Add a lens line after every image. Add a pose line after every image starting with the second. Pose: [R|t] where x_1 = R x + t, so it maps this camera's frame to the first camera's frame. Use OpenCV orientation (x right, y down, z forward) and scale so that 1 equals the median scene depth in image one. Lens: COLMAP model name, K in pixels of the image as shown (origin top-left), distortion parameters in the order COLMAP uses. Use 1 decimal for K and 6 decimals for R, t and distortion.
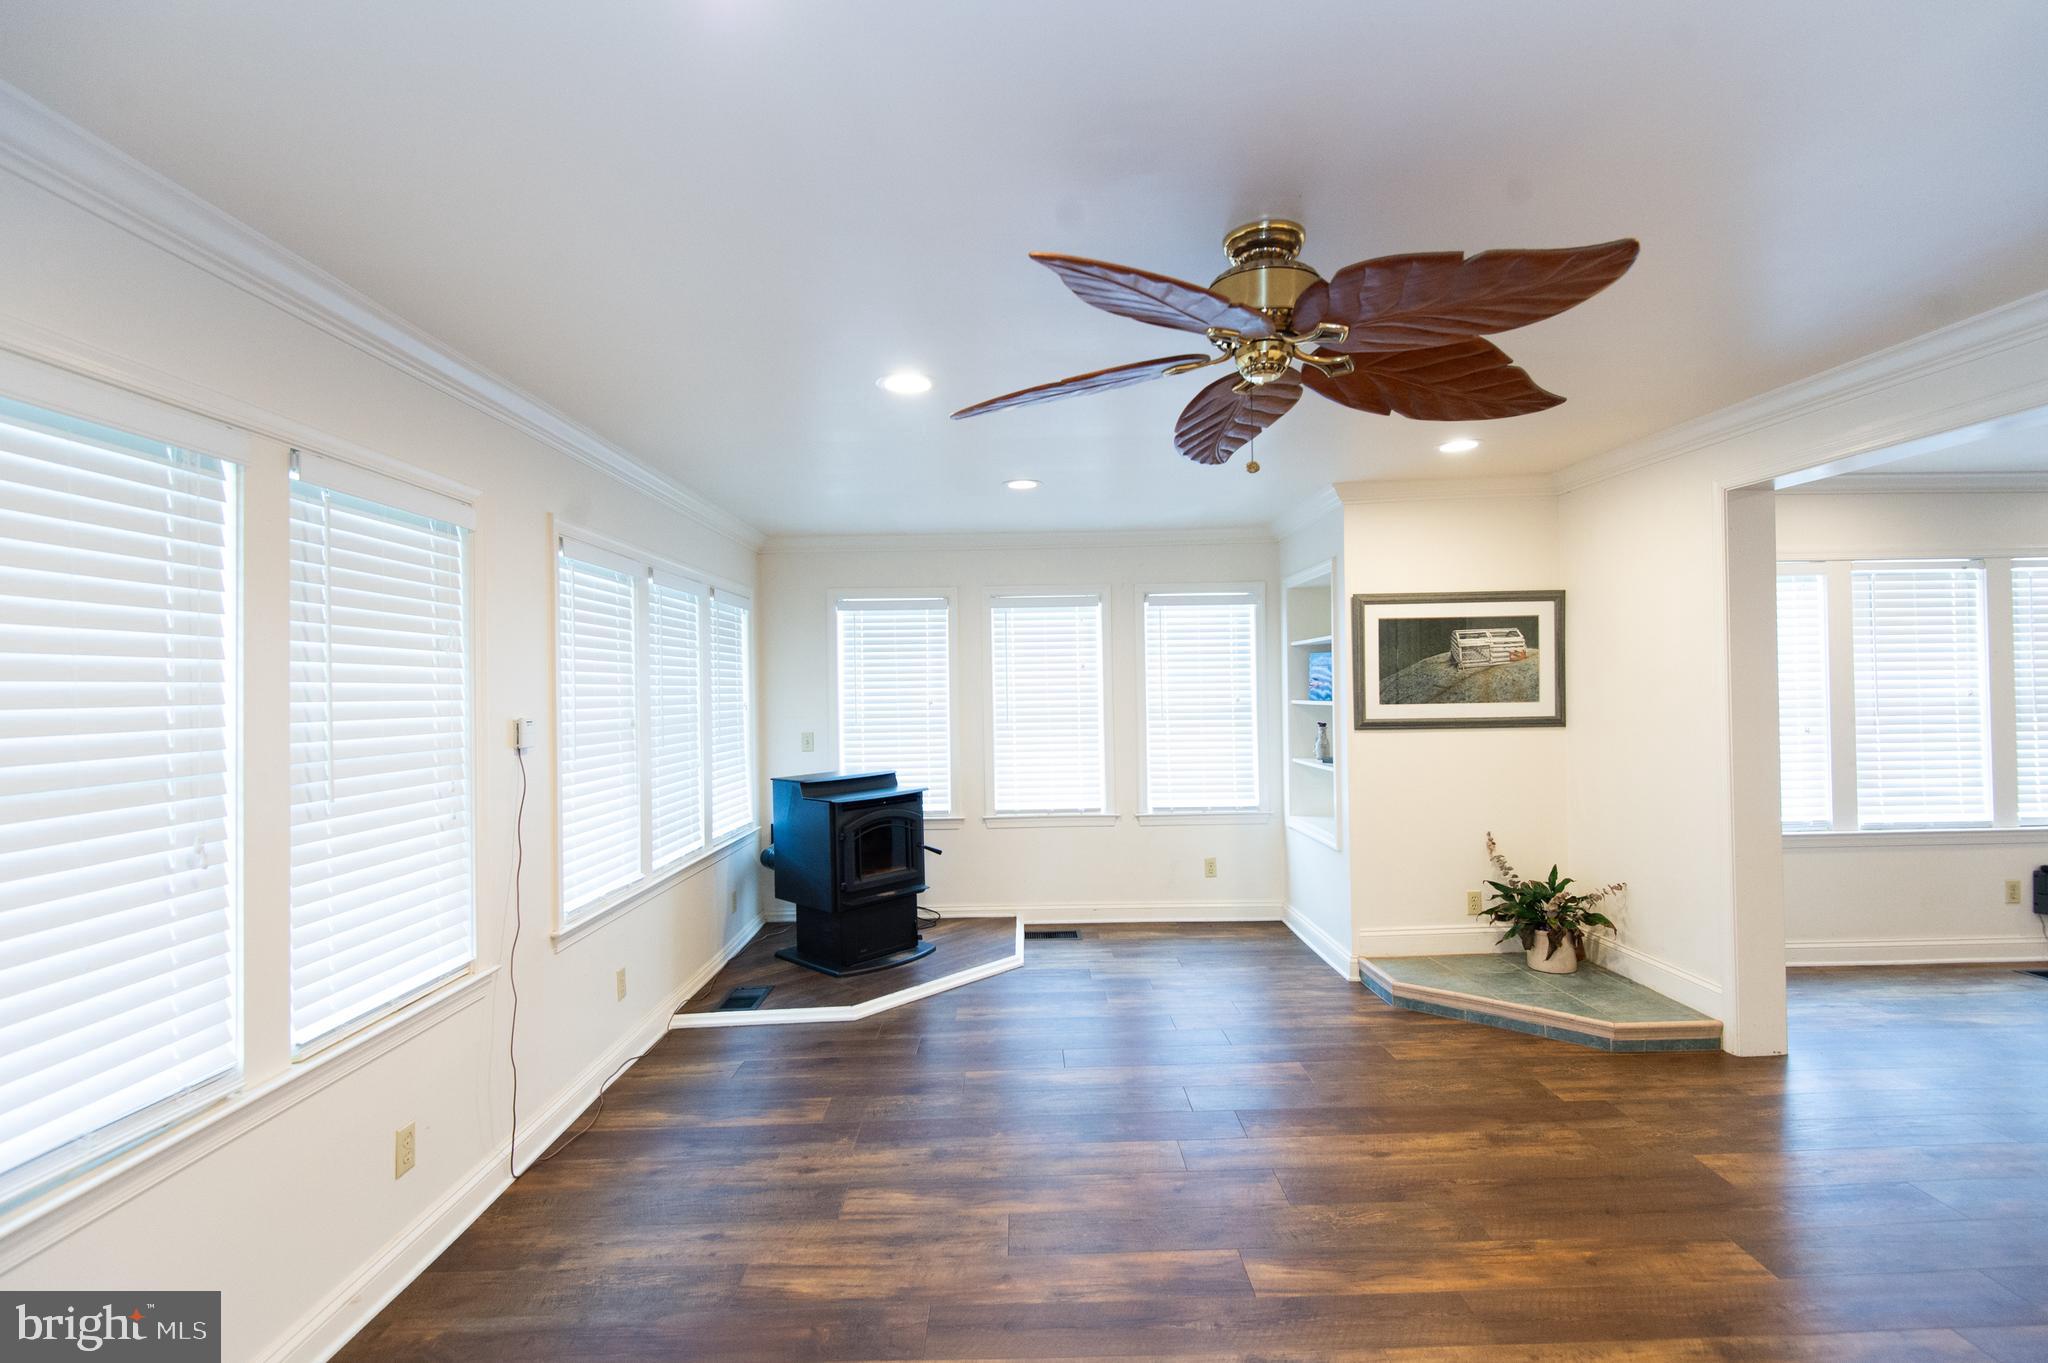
lens RADIAL K [[936.2, 0, 1020.1], [0, 936.2, 687.4], [0, 0, 1]] dist [0.020234, -0.008834]
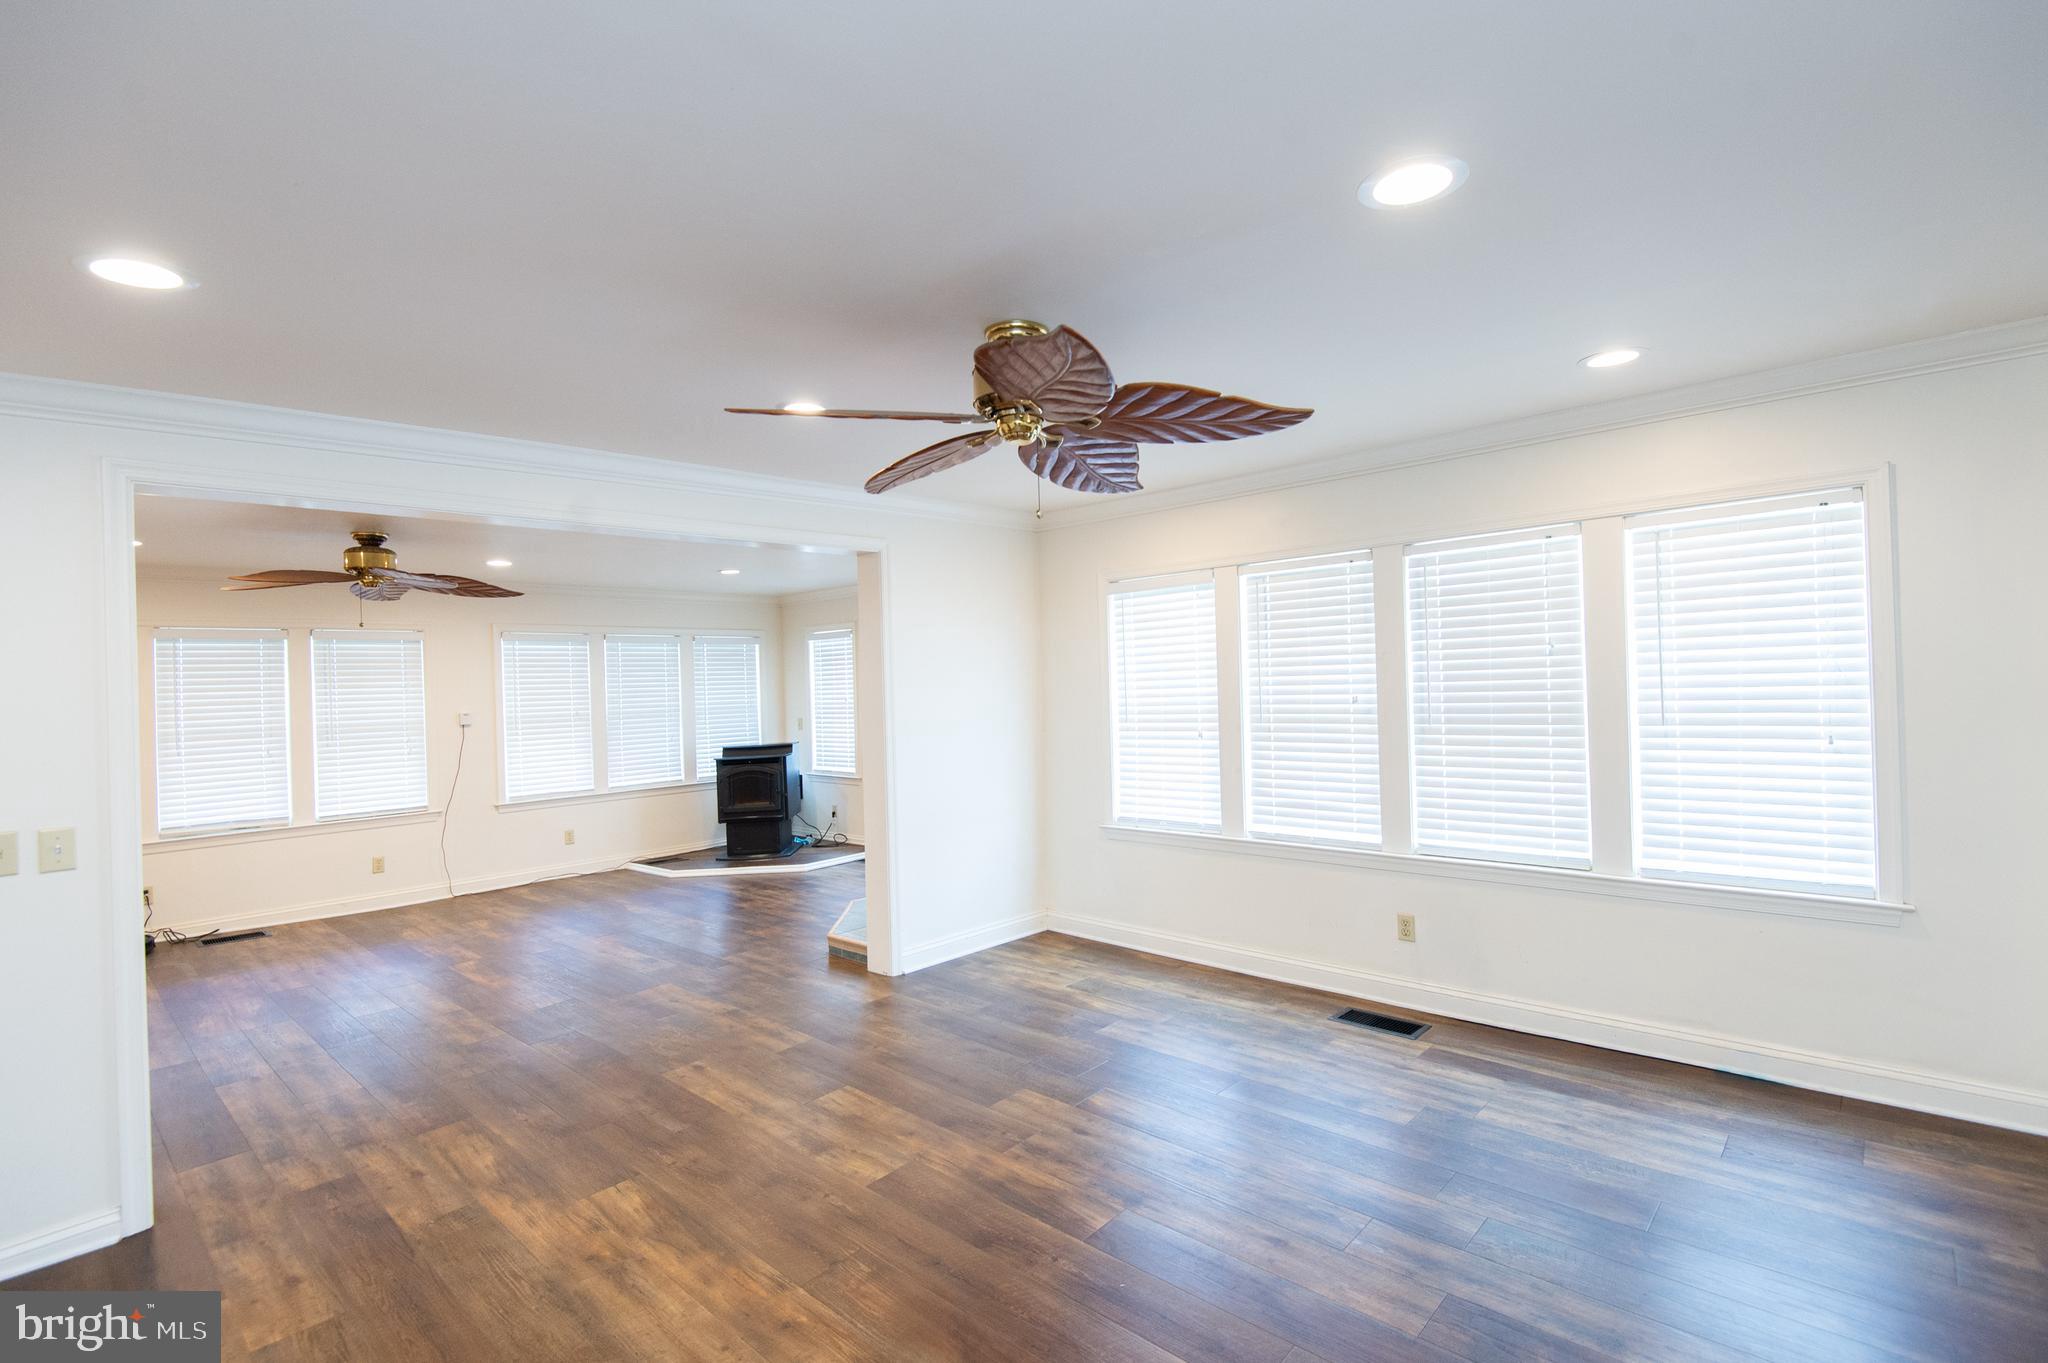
lens RADIAL K [[936.2, 0, 1021.9], [0, 936.2, 680.4], [0, 0, 1]] dist [0.020234, -0.008834]
pose [[0.735689, -0.007877, -0.677274, 1.409593], [0.014645, 0.999884, 0.004280, -0.021070], [0.677161, -0.013067, 0.735719, 0.129264]]
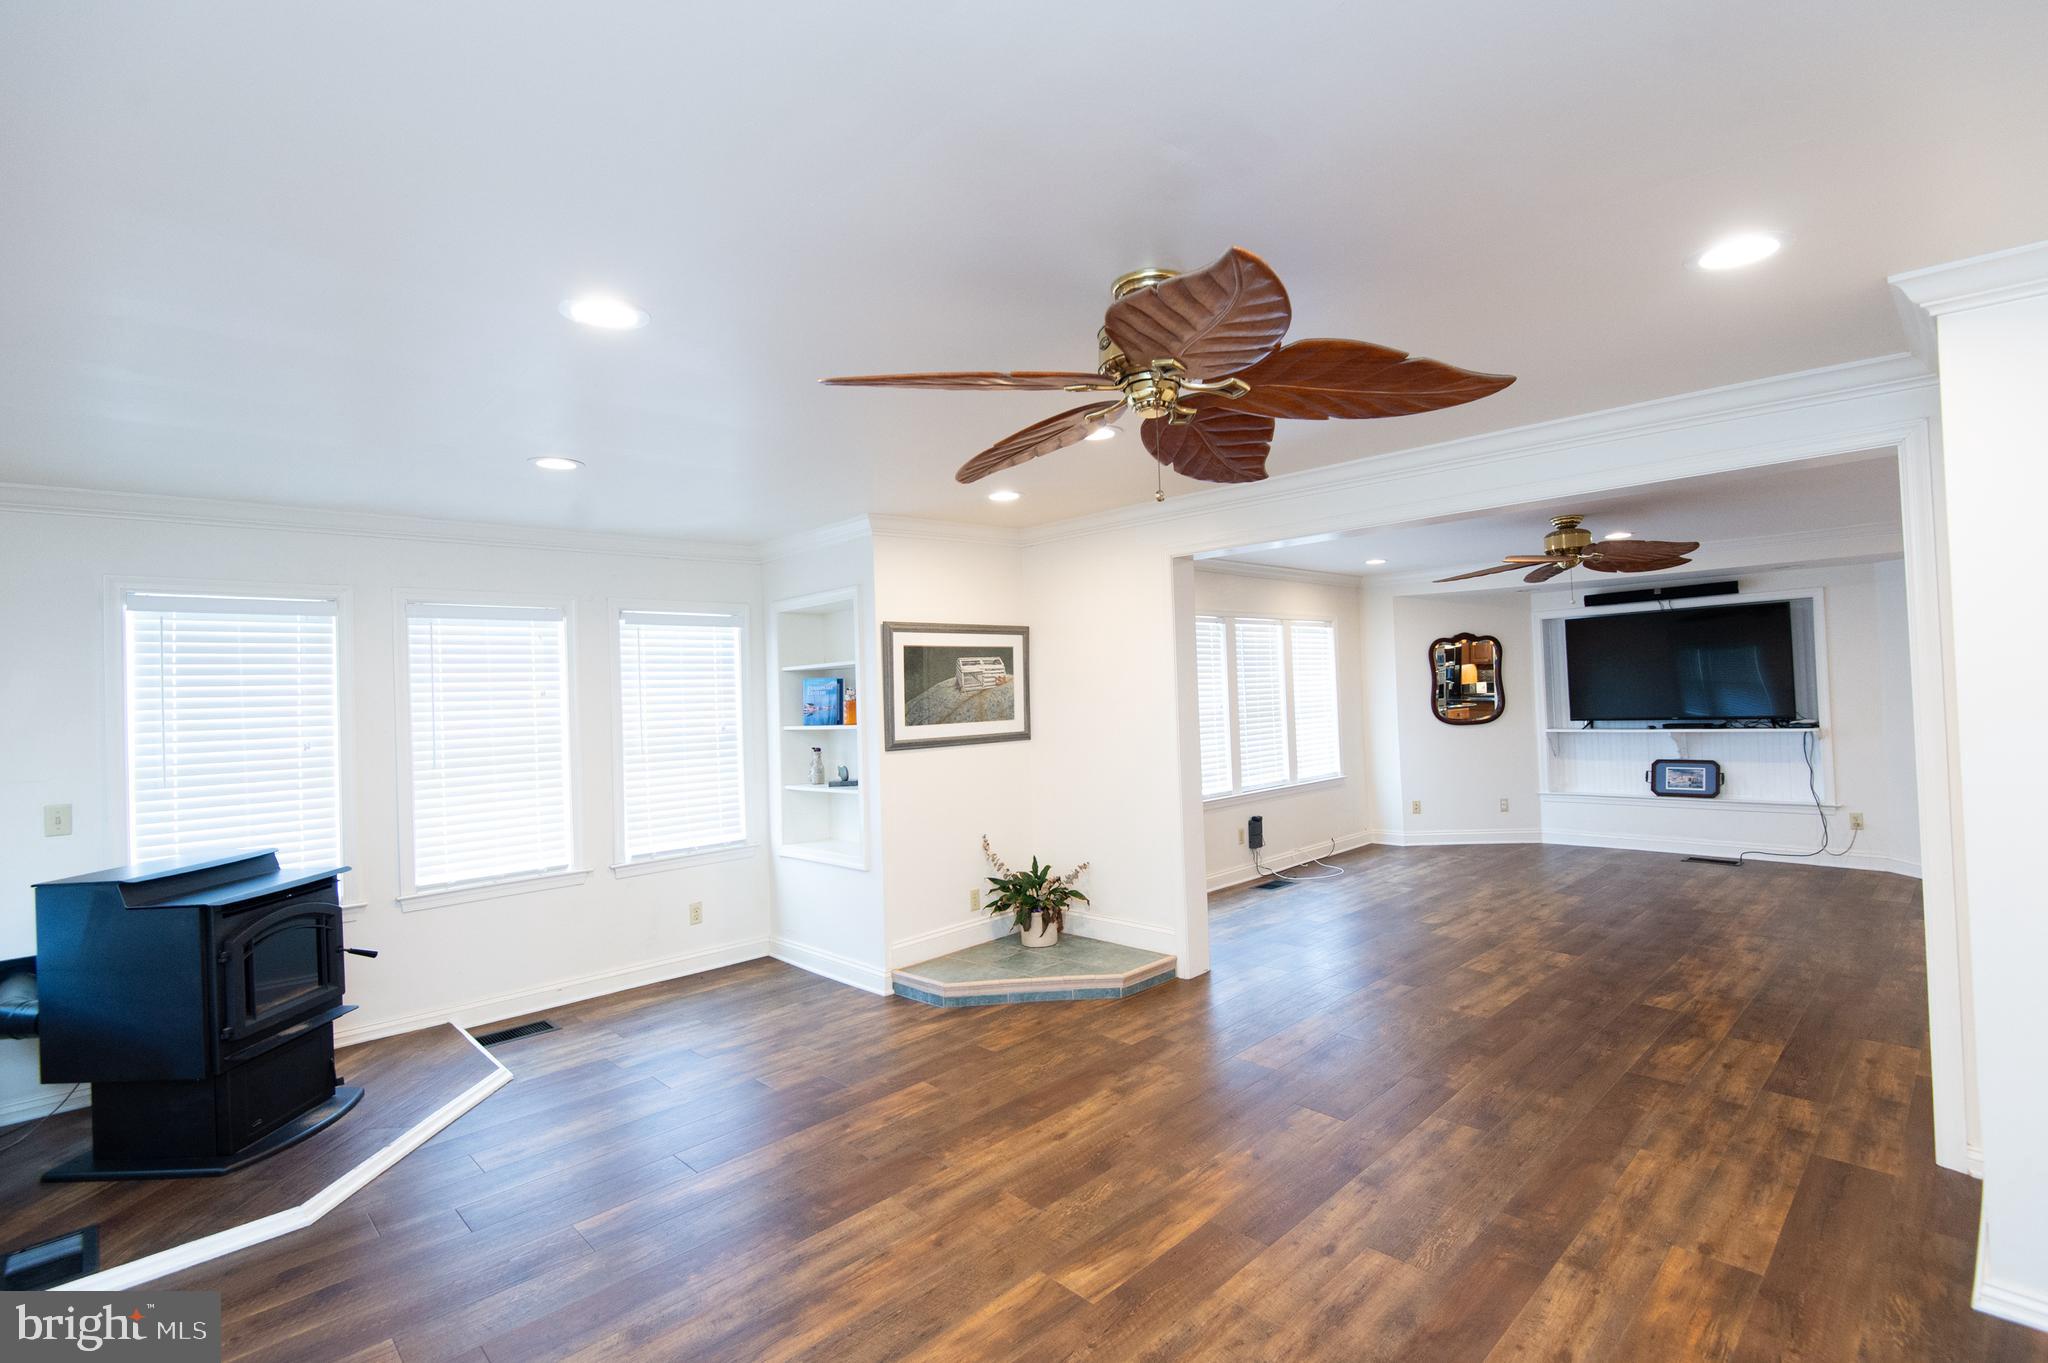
lens RADIAL K [[936.2, 0, 1015.5], [0, 936.2, 691.2], [0, 0, 1]] dist [0.020234, -0.008834]
pose [[0.725663, -0.006466, 0.688020, -0.252236], [0.024969, 0.999545, -0.016942, -0.000517], [-0.687597, 0.029473, 0.725494, 0.147623]]
